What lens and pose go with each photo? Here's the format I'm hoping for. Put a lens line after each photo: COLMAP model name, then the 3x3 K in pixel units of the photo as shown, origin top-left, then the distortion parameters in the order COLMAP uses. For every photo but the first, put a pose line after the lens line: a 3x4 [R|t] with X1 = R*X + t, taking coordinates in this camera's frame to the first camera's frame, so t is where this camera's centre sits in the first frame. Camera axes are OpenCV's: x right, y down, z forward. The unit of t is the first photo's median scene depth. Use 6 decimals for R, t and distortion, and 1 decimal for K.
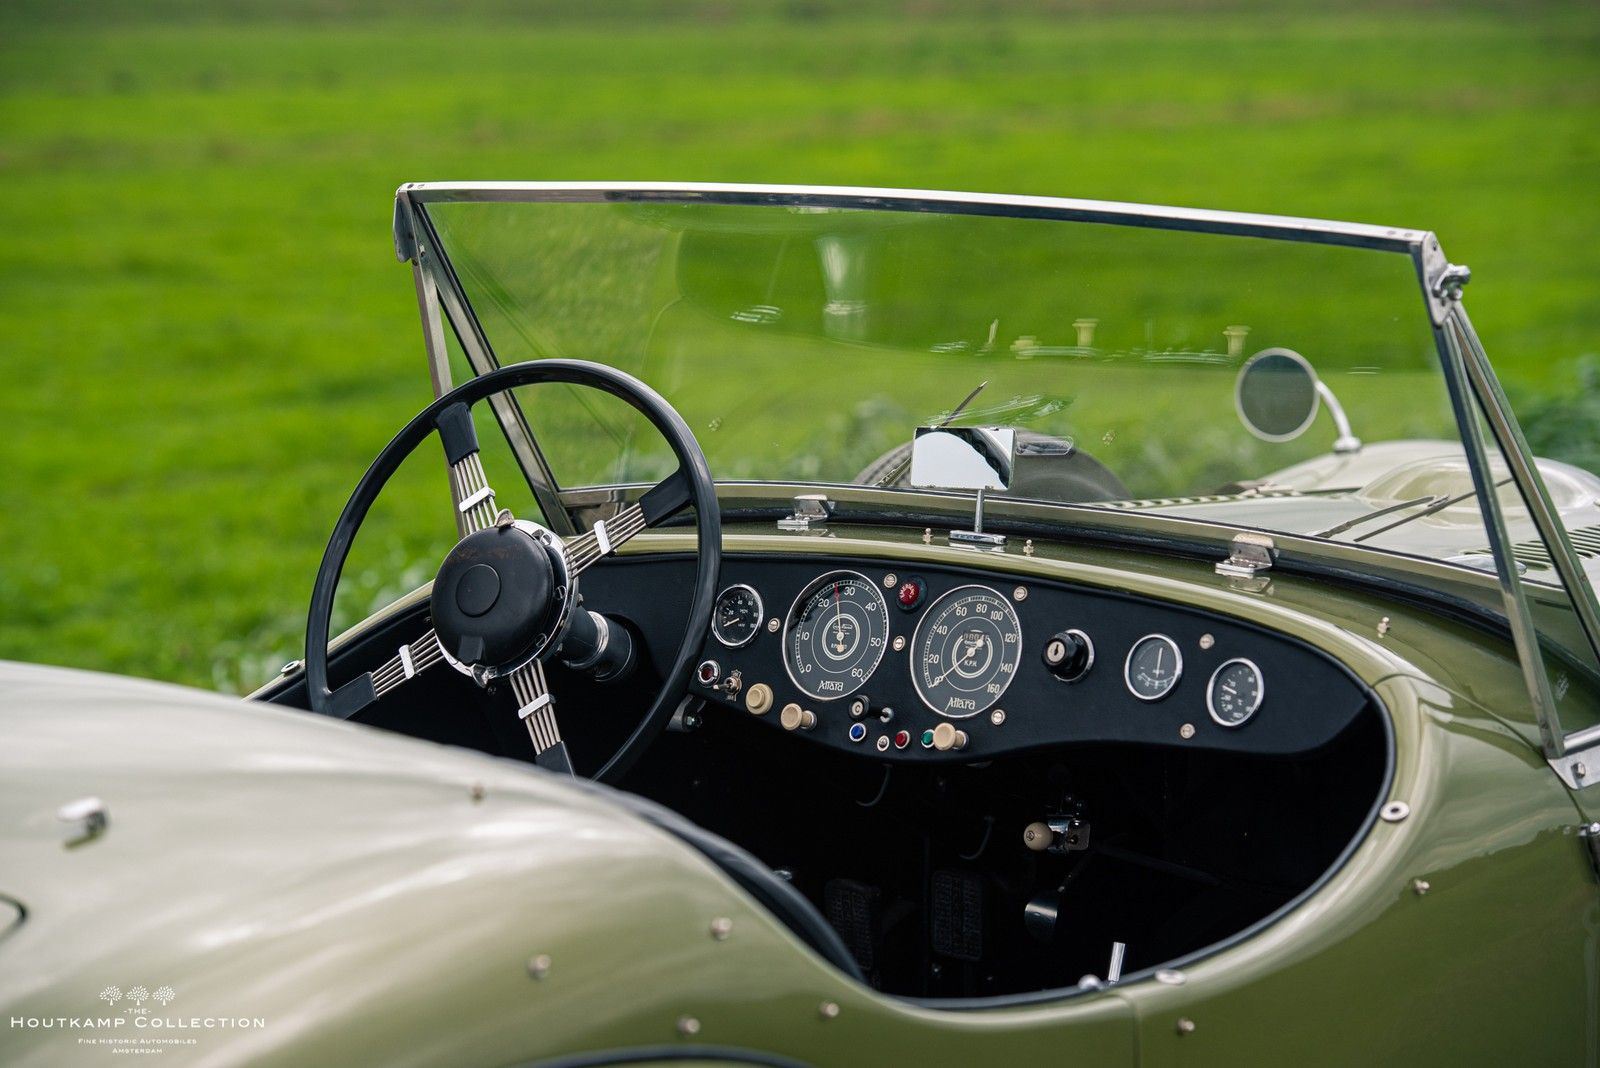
lens RADIAL K [[4996.4, 0, 800.0], [0, 4996.4, 534.0], [0, 0, 1]] dist [-0.010619, -0.581372]
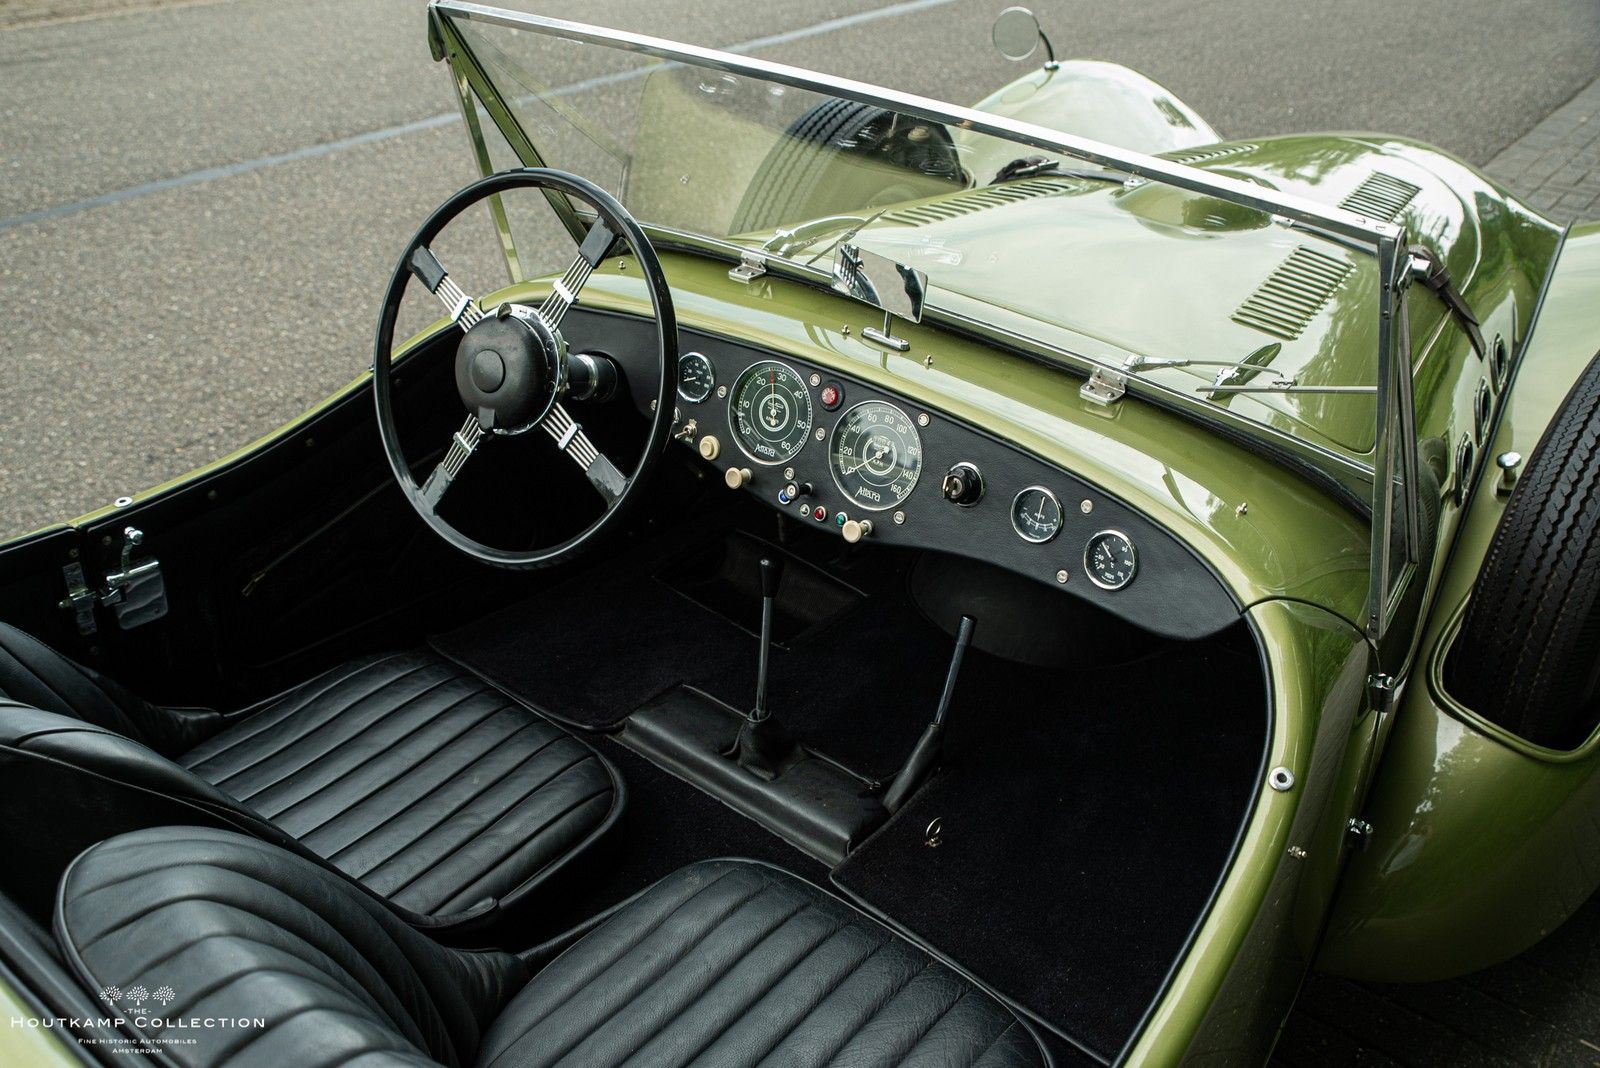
lens RADIAL K [[1441.0, 0, 800.0], [0, 1441.0, 534.0], [0, 0, 1]] dist [-0.054090, 0.000548]
pose [[0.998712, 0.023466, 0.044976, -0.001016], [-0.039888, 0.911034, 0.410398, -0.103989], [-0.031344, -0.411664, 0.910797, 0.660949]]
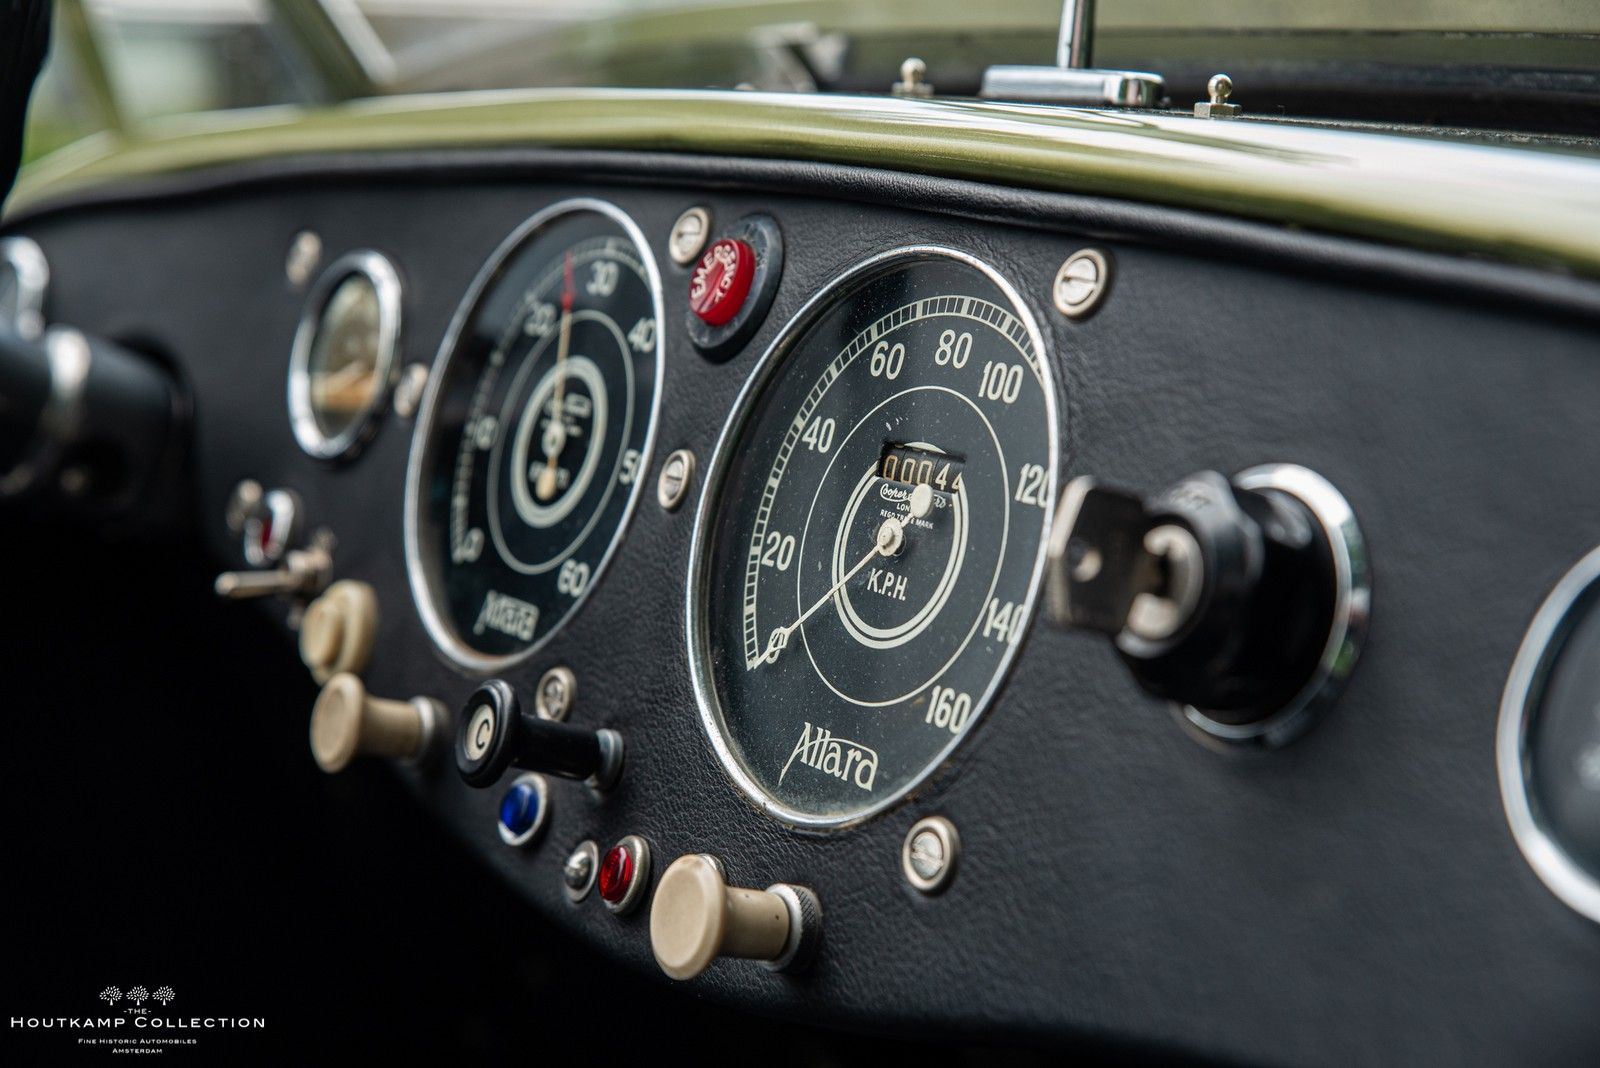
lens RADIAL K [[2709.5, 0, 800.0], [0, 2709.5, 534.0], [0, 0, 1]] dist [-0.016966, -0.020833]
pose [[0.951913, 0.062010, -0.300028, 0.067239], [-0.043777, 0.996784, 0.067121, 0.015207], [0.303225, -0.050759, 0.951566, 0.873330]]
